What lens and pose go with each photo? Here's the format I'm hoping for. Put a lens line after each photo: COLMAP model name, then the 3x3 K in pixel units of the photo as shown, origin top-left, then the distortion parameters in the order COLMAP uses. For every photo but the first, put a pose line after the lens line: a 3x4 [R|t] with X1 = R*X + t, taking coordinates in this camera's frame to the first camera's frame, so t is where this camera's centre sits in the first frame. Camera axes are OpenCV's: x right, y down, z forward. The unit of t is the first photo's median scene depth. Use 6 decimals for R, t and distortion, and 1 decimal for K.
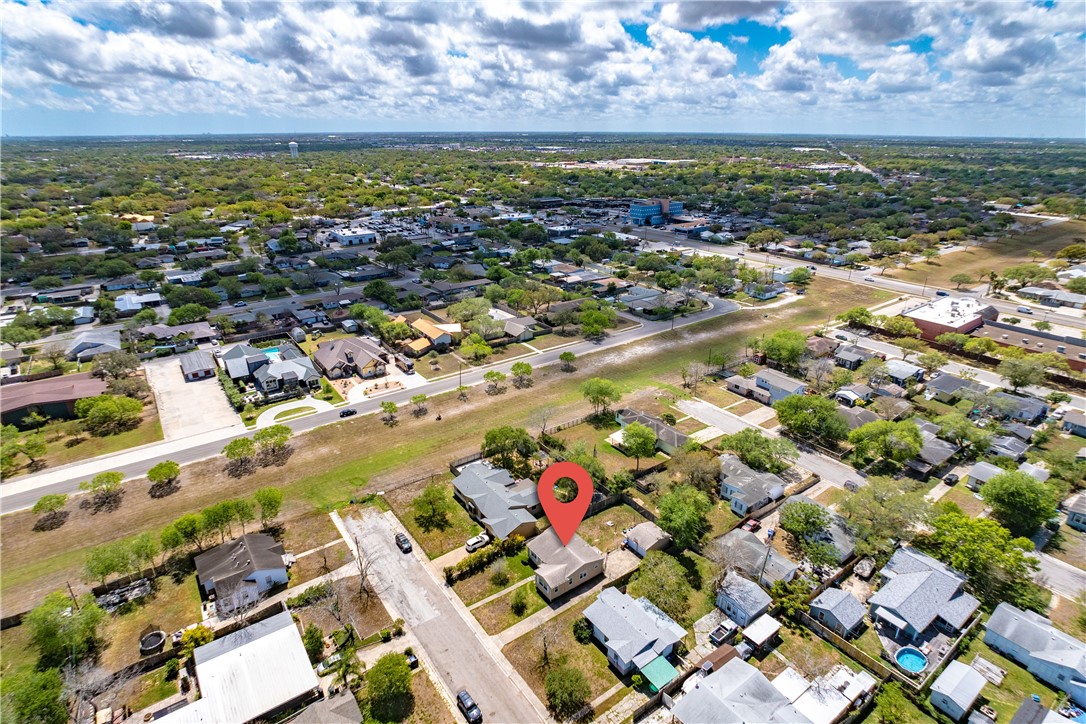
lens RADIAL K [[575.9, 0, 543.0], [0, 575.9, 362.0], [0, 0, 1]] dist [-0.050928, 0.020590]
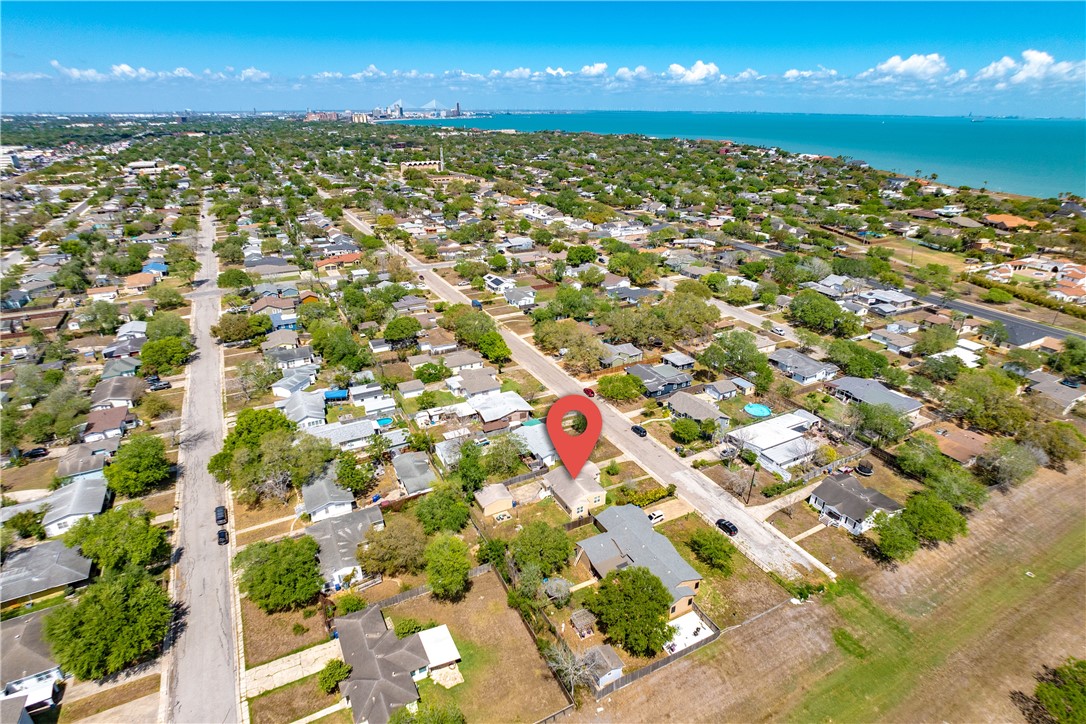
lens RADIAL K [[572.1, 0, 542.4], [0, 572.1, 374.7], [0, 0, 1]] dist [-0.043584, 0.019100]
pose [[-0.990081, -0.062740, 0.125709, -0.020390], [0.049789, 0.680003, 0.731517, -0.437624], [-0.131378, 0.730520, -0.670135, 1.065502]]
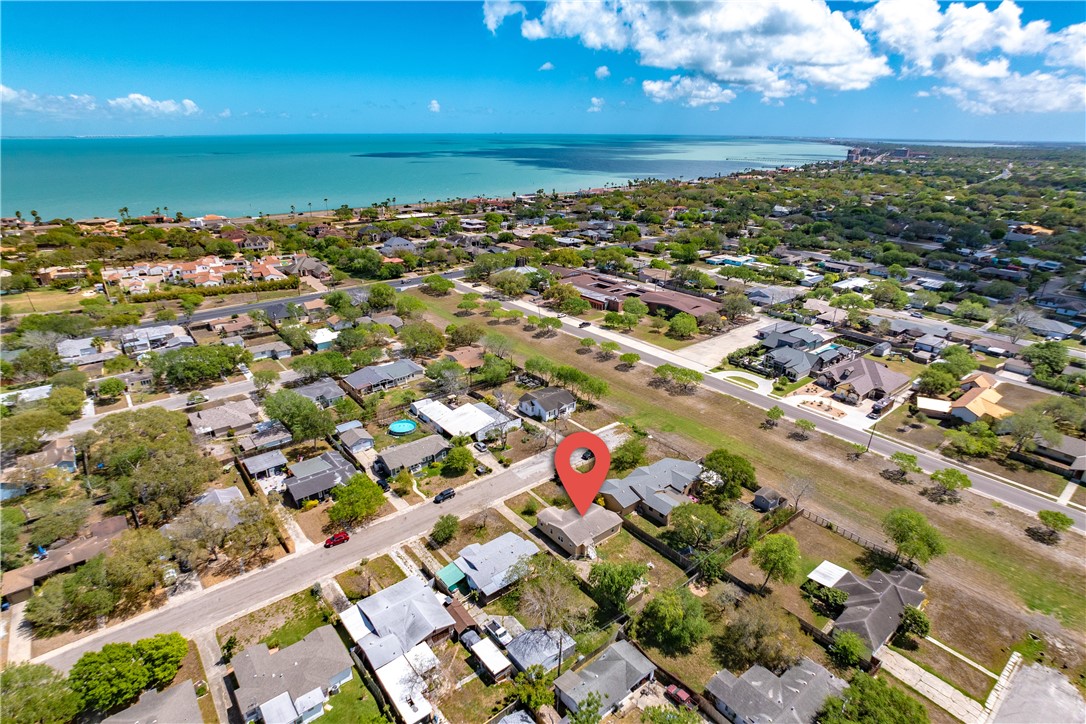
lens RADIAL K [[575.9, 0, 543.0], [0, 575.9, 362.0], [0, 0, 1]] dist [-0.050928, 0.020590]
pose [[0.052803, 0.370289, -0.927415, 0.615125], [-0.380545, 0.866094, 0.324139, -0.170359], [0.923253, 0.335808, 0.186644, 0.410760]]
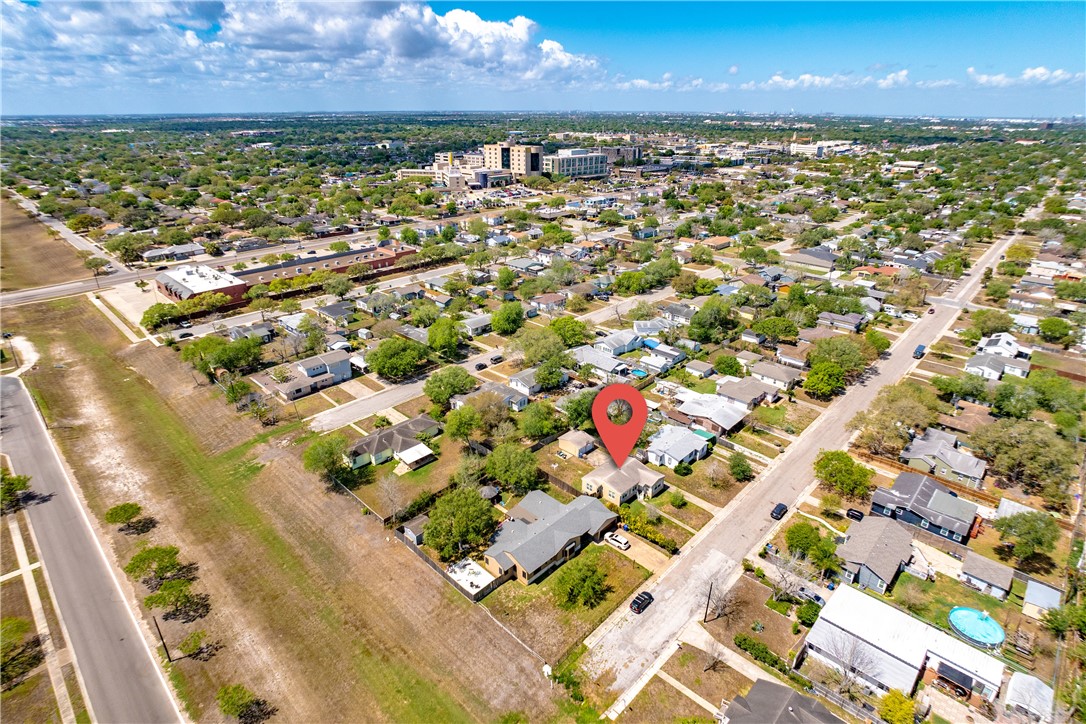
lens RADIAL K [[572.1, 0, 542.4], [0, 572.1, 374.7], [0, 0, 1]] dist [-0.043584, 0.019100]
pose [[-0.180464, -0.416790, 0.890909, -0.573057], [0.367319, 0.811689, 0.454134, -0.267913], [-0.912420, 0.409203, 0.006614, 0.692693]]
